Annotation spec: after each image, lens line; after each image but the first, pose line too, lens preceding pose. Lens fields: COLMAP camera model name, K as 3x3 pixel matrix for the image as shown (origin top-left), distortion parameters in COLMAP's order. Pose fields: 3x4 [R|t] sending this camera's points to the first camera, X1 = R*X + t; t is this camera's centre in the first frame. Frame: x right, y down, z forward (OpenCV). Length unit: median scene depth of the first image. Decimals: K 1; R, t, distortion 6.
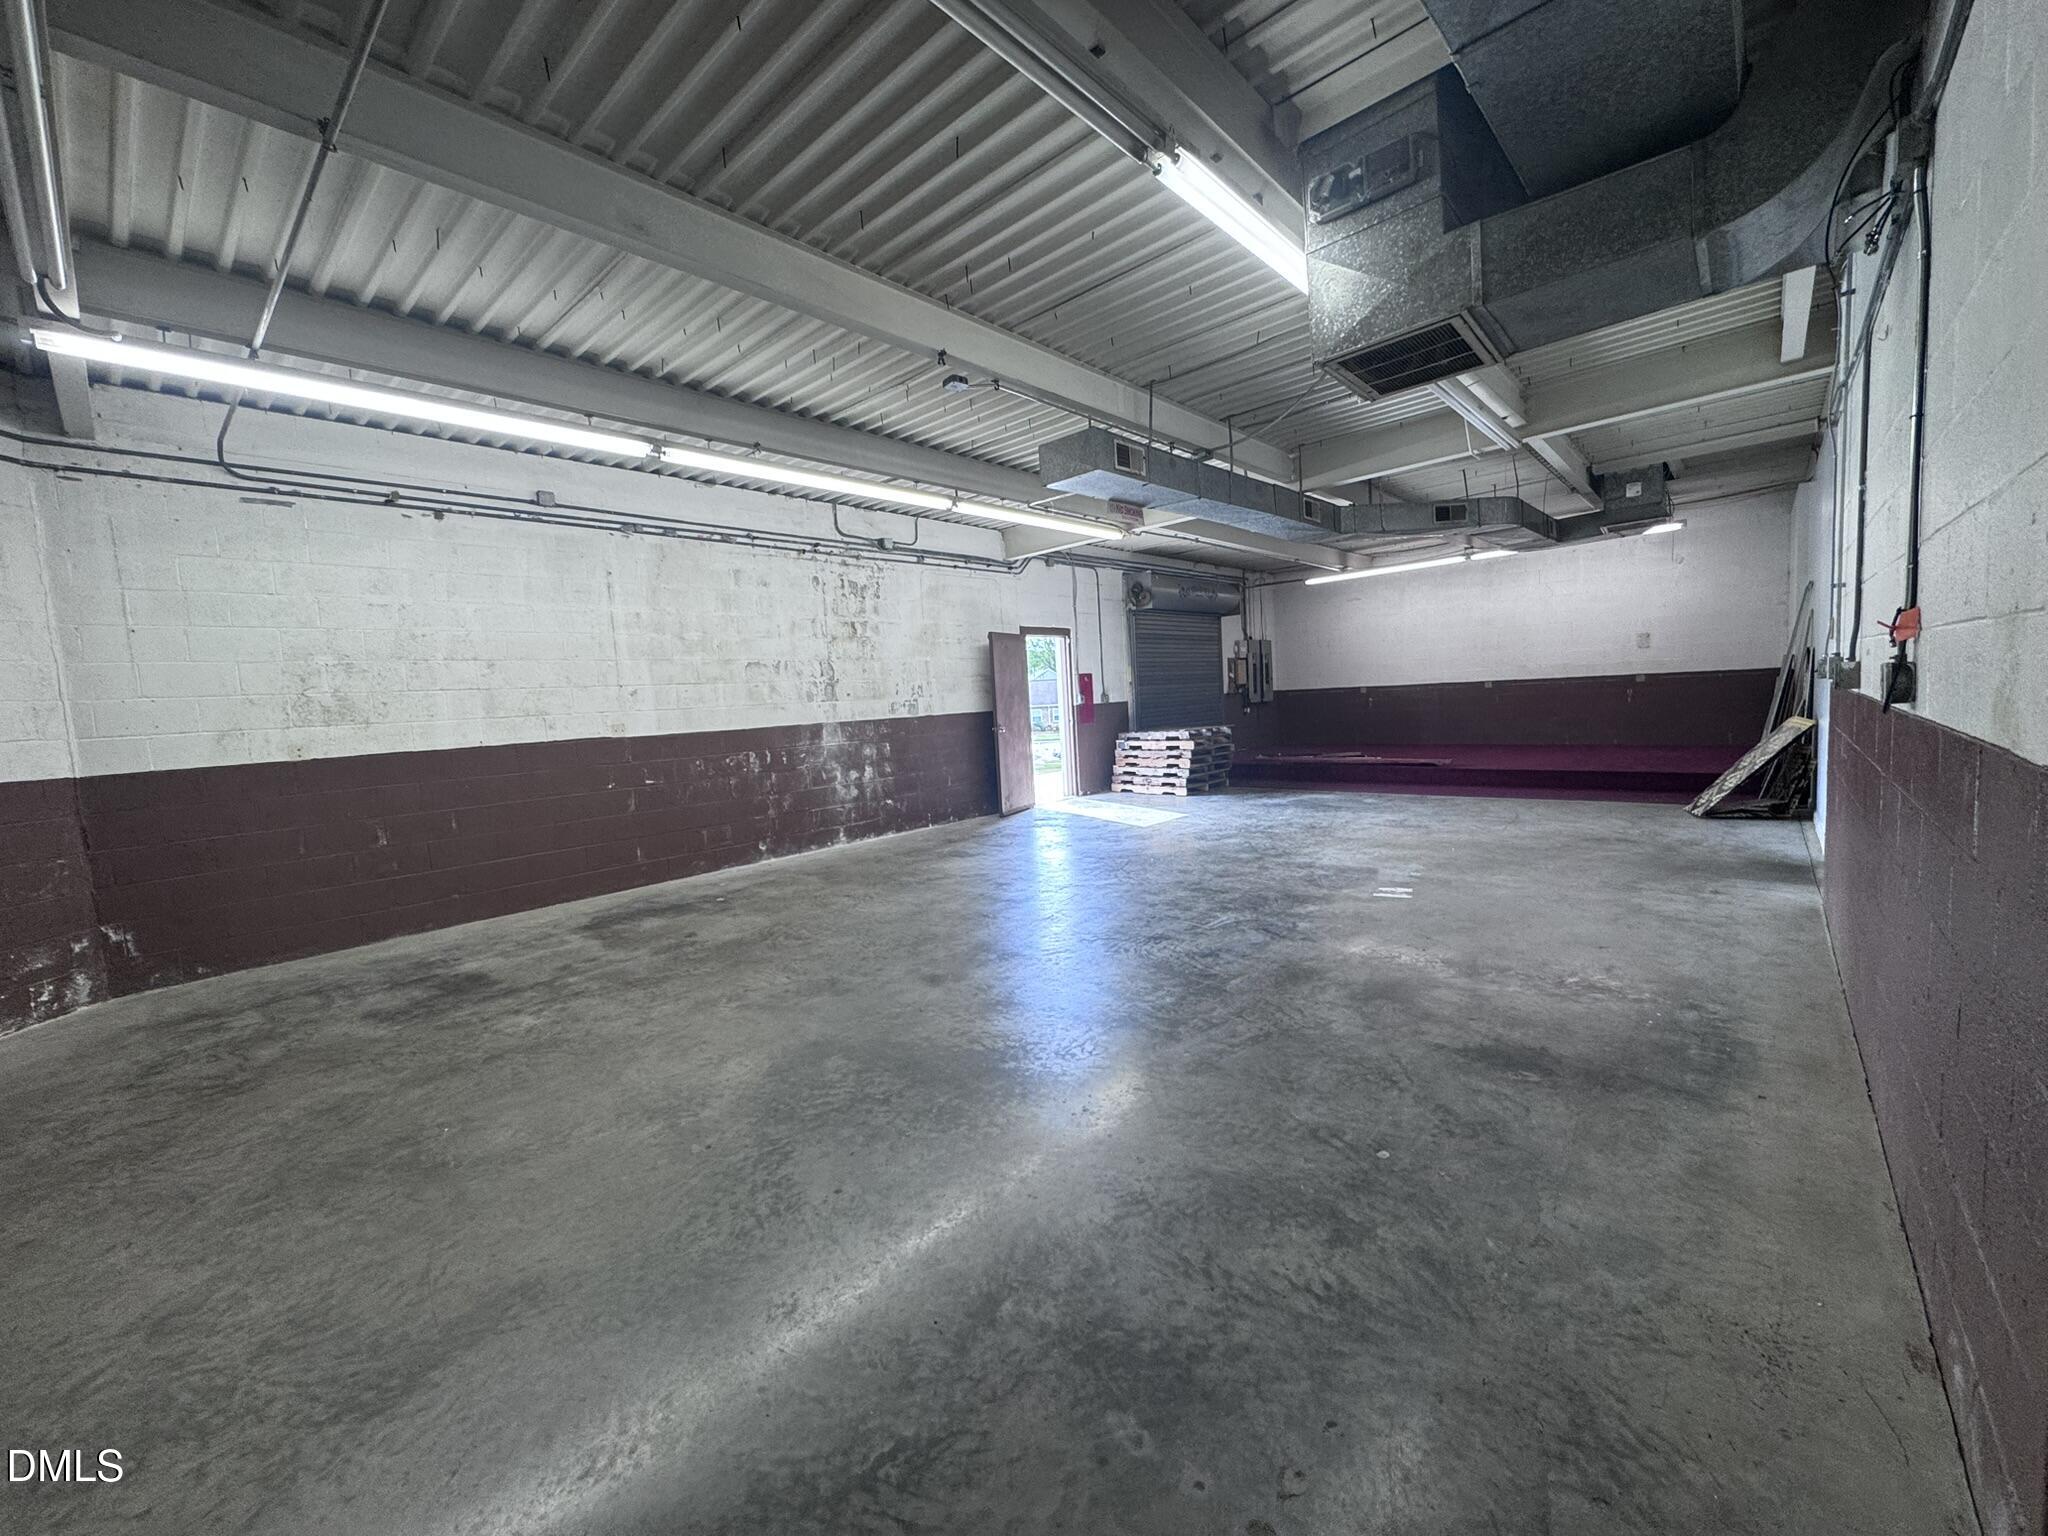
lens RADIAL K [[817.8, 0, 1023.4], [0, 817.8, 769.7], [0, 0, 1]] dist [-0.003919, 0.001173]
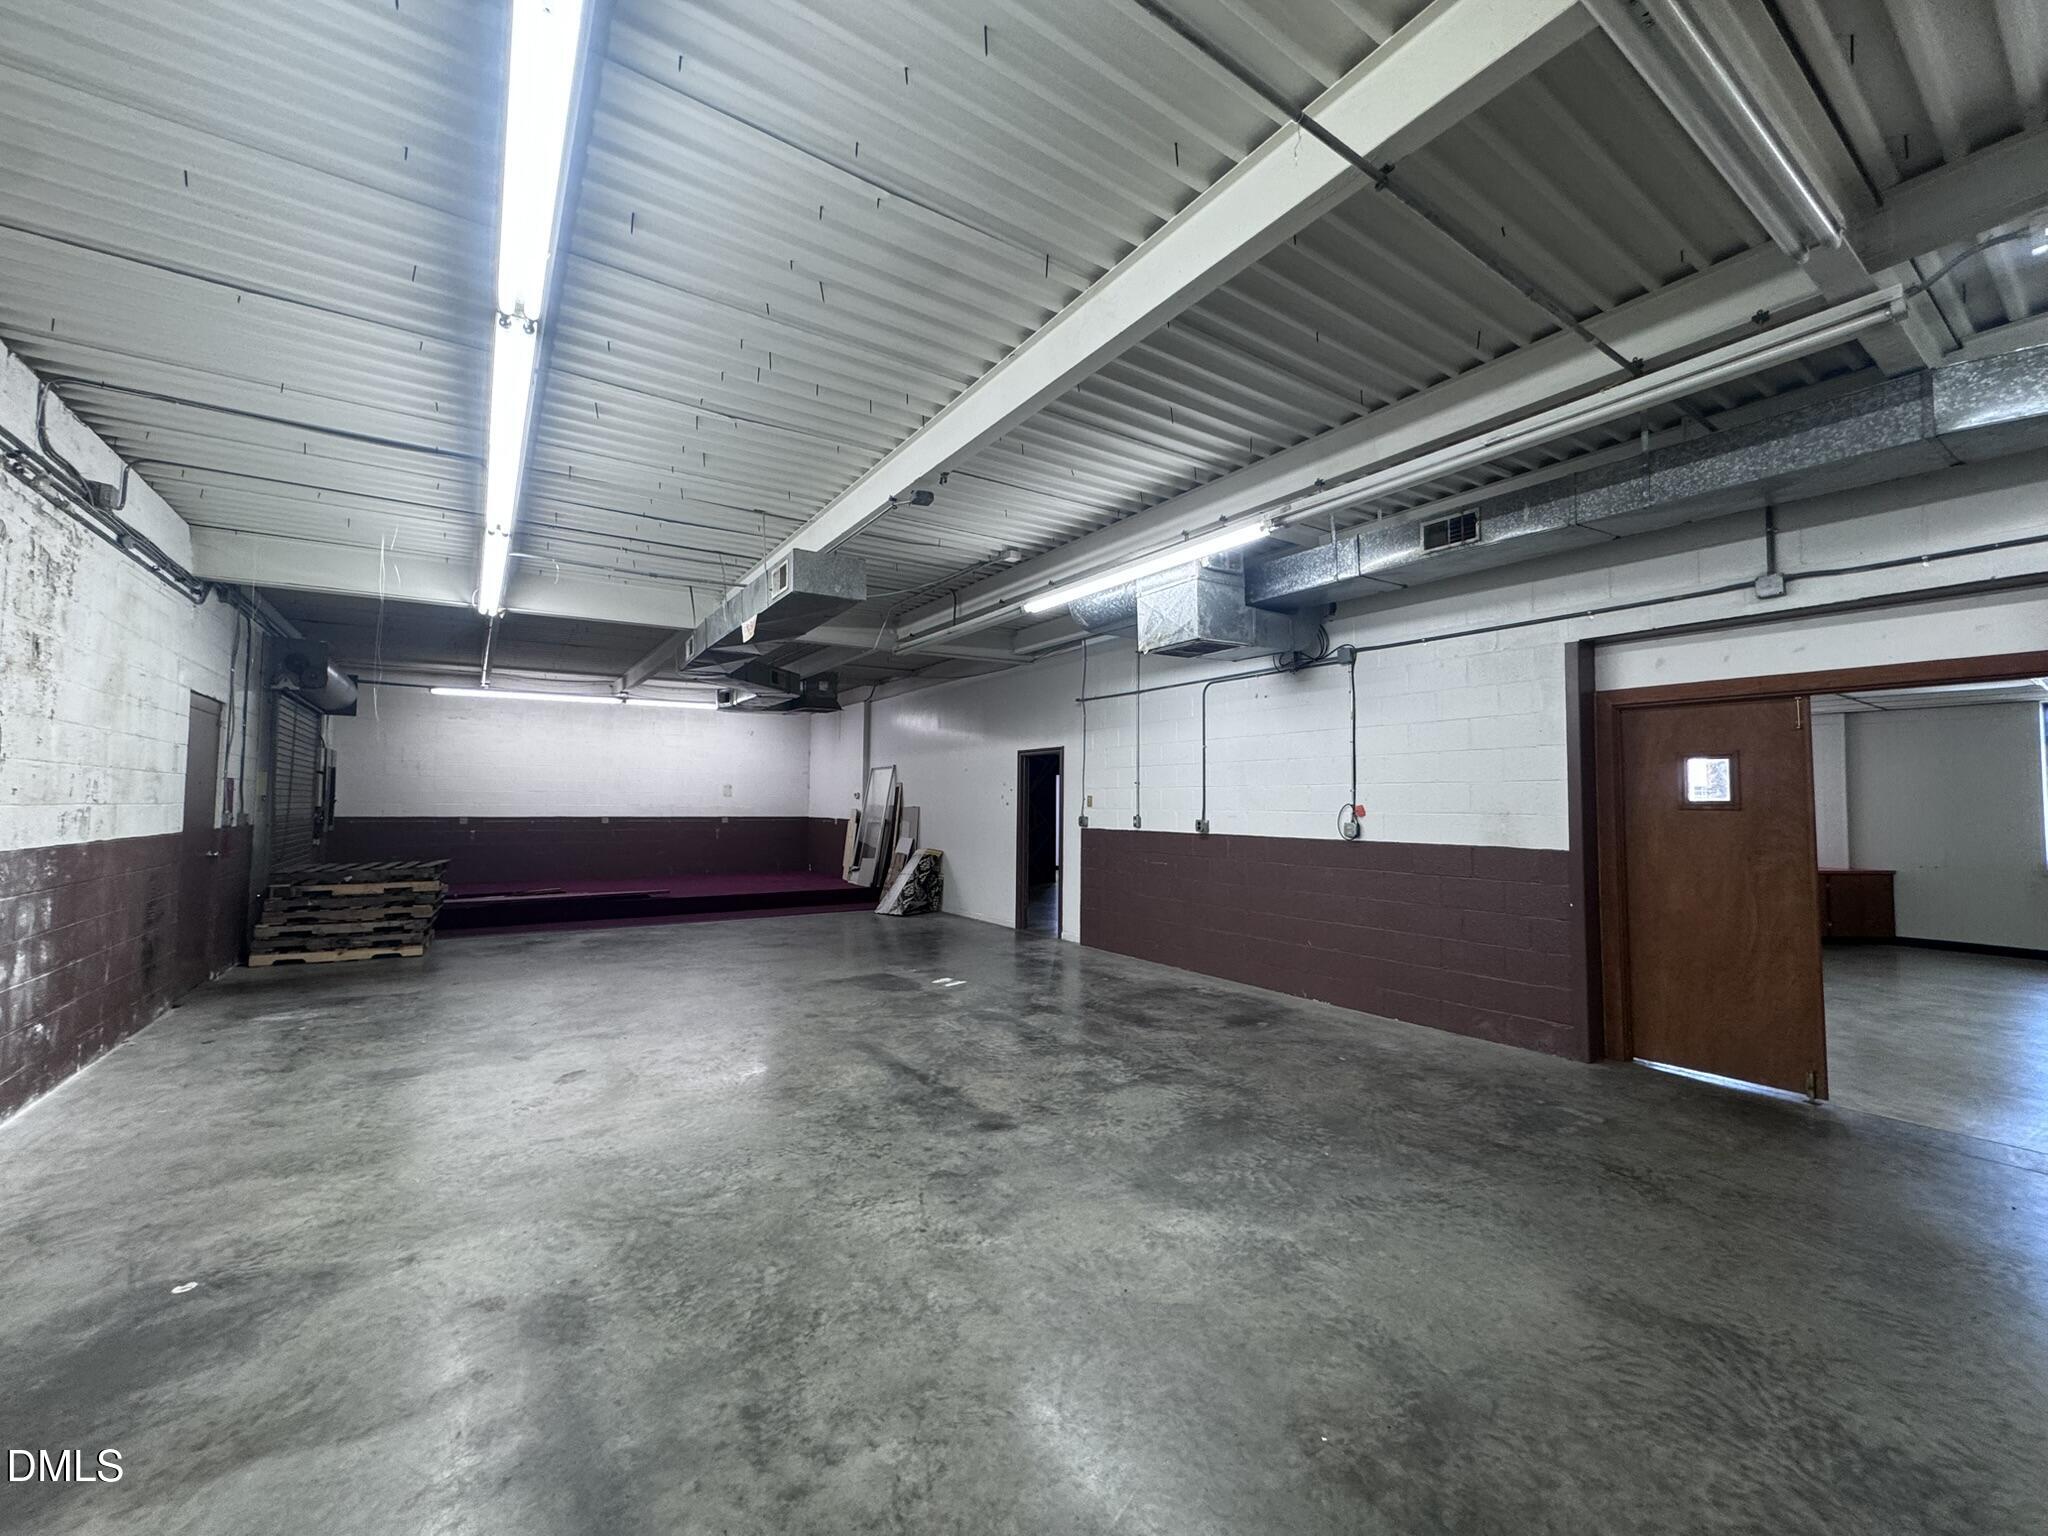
lens RADIAL K [[817.8, 0, 1027.4], [0, 817.8, 767.2], [0, 0, 1]] dist [-0.003919, 0.001173]
pose [[0.233758, 0.101241, 0.967010, -1.047259], [0.067460, 0.990479, -0.120005, -0.028369], [-0.969952, 0.093287, 0.224703, 0.739693]]
